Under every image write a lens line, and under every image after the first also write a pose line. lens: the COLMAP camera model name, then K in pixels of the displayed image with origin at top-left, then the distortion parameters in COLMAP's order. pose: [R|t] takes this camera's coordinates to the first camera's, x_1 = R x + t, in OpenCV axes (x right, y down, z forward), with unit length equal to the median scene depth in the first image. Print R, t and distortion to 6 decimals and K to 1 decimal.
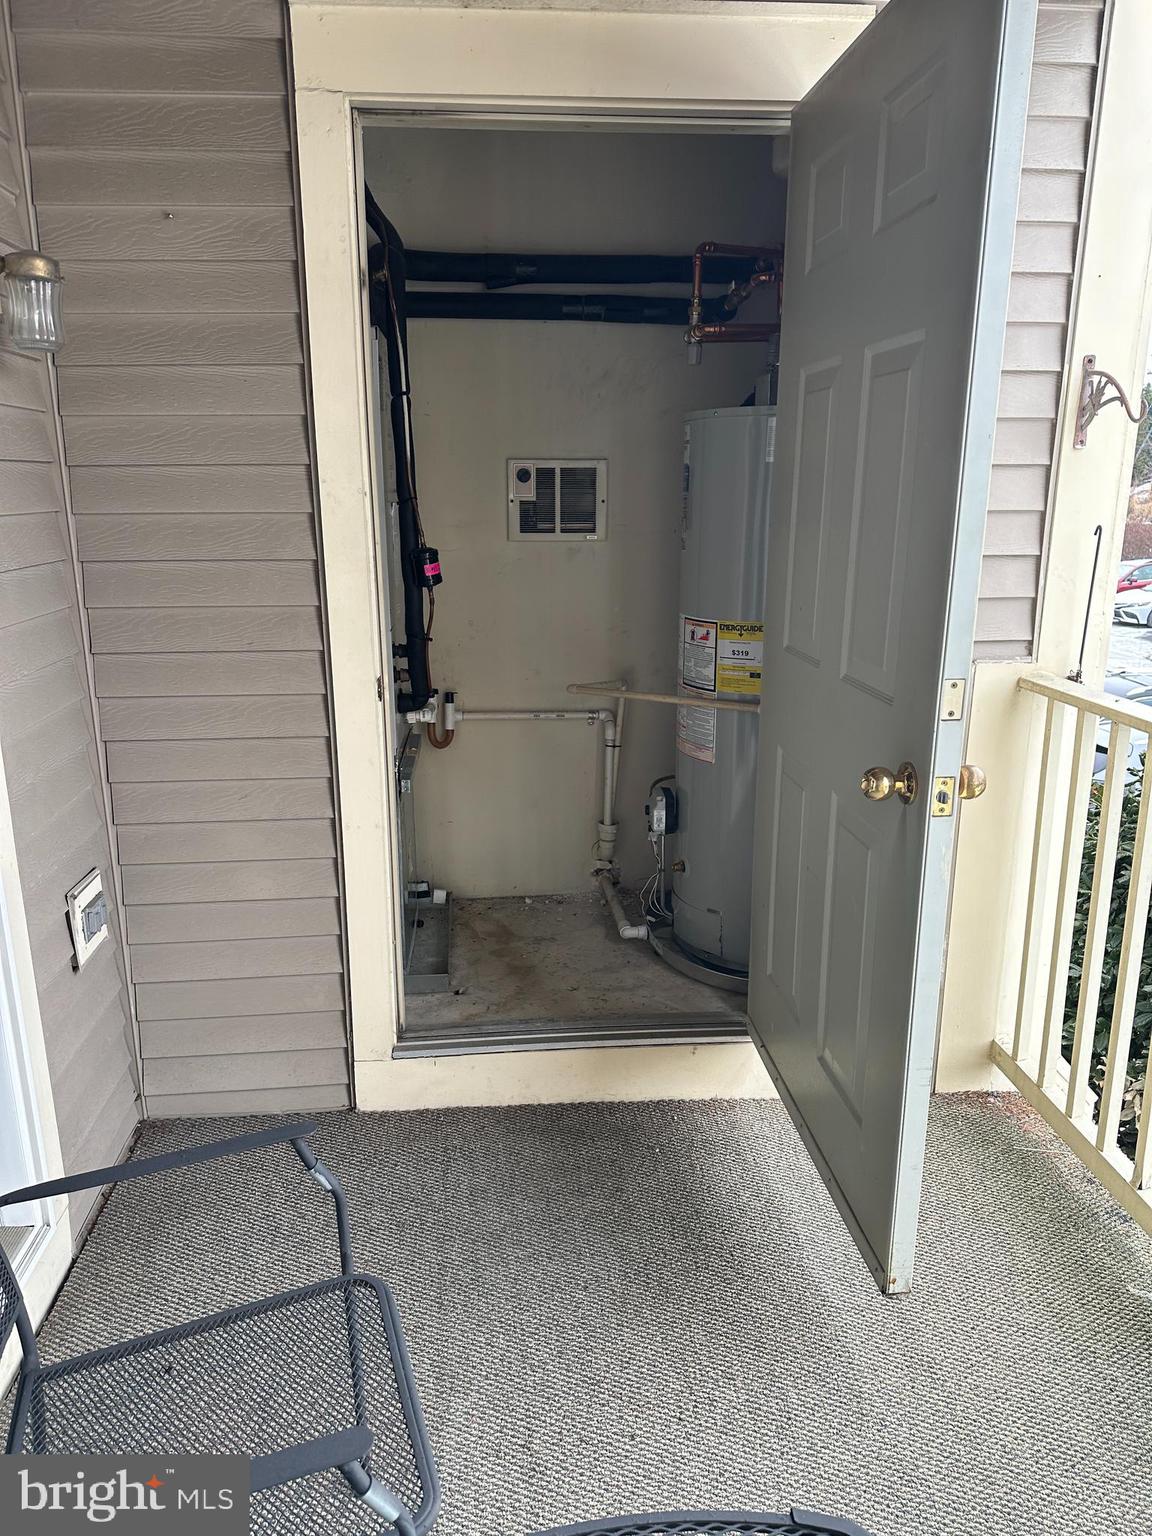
lens RADIAL K [[1082.8, 0, 574.7], [0, 1082.8, 765.2], [0, 0, 1]] dist [0.103201, -0.122983]
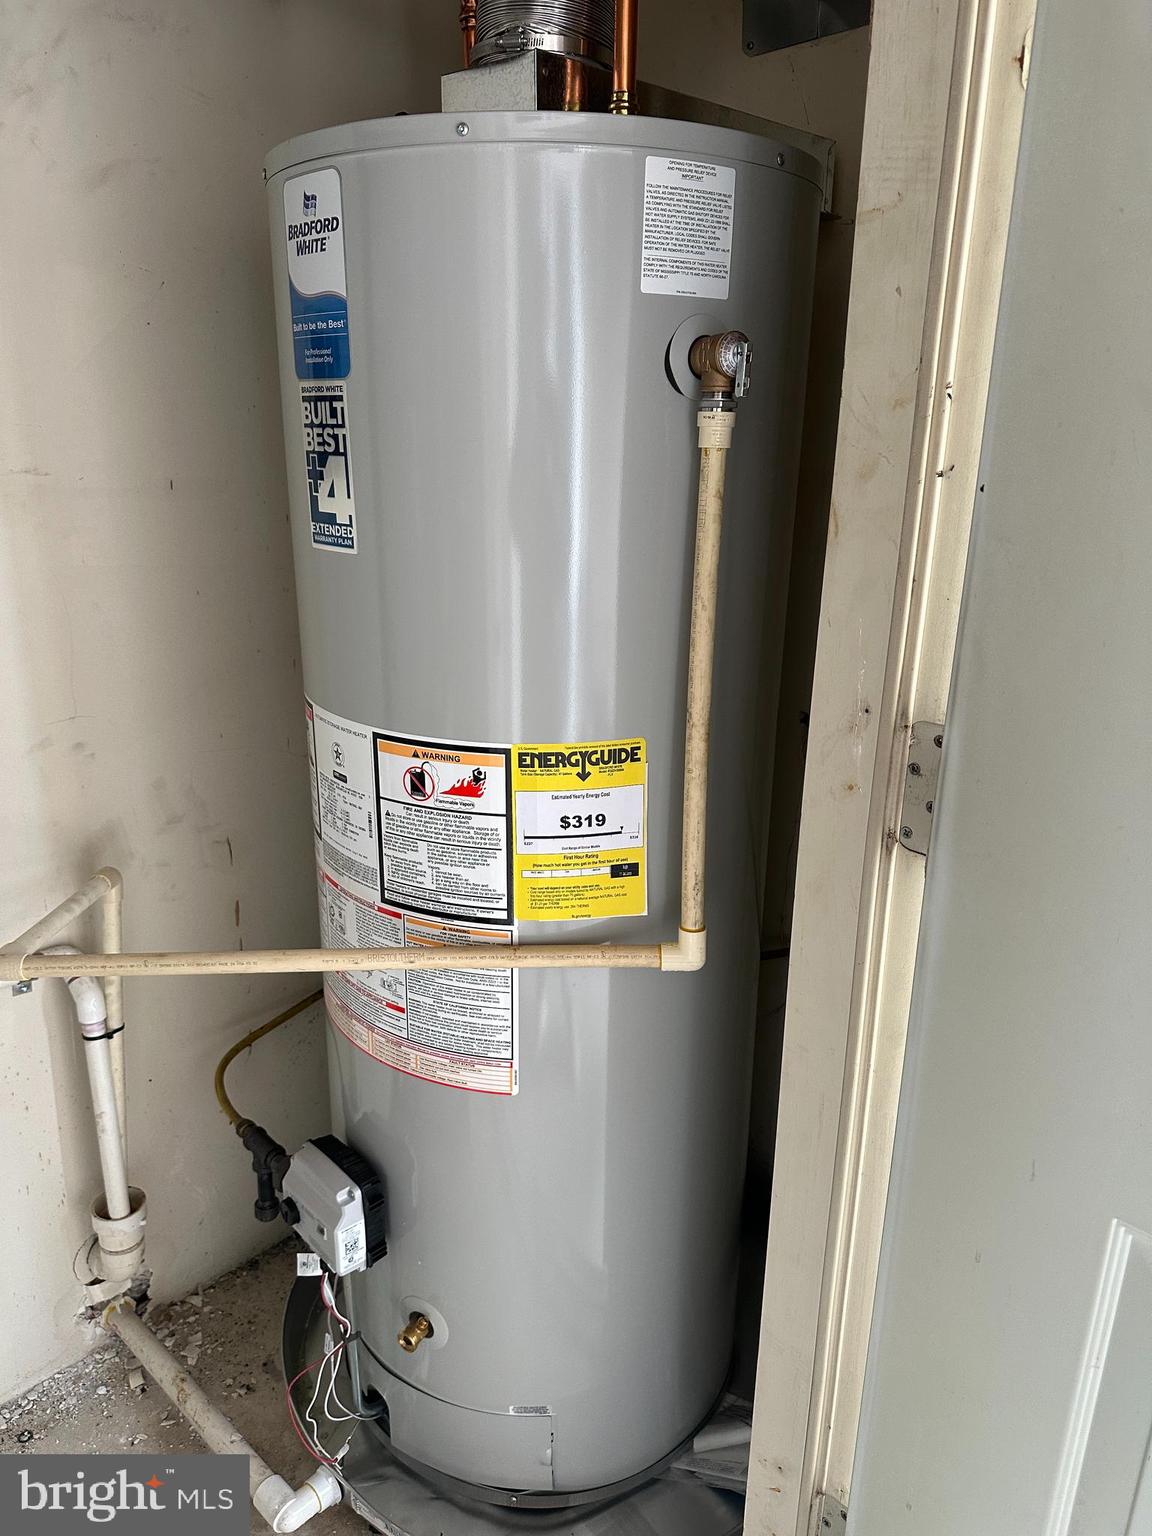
lens RADIAL K [[1082.8, 0, 578.5], [0, 1082.8, 772.3], [0, 0, 1]] dist [0.103201, -0.122983]
pose [[0.768298, -0.188427, 0.611730, -0.072257], [0.149684, 0.982081, 0.114509, -0.155676], [-0.622345, 0.003589, 0.782735, 0.674021]]
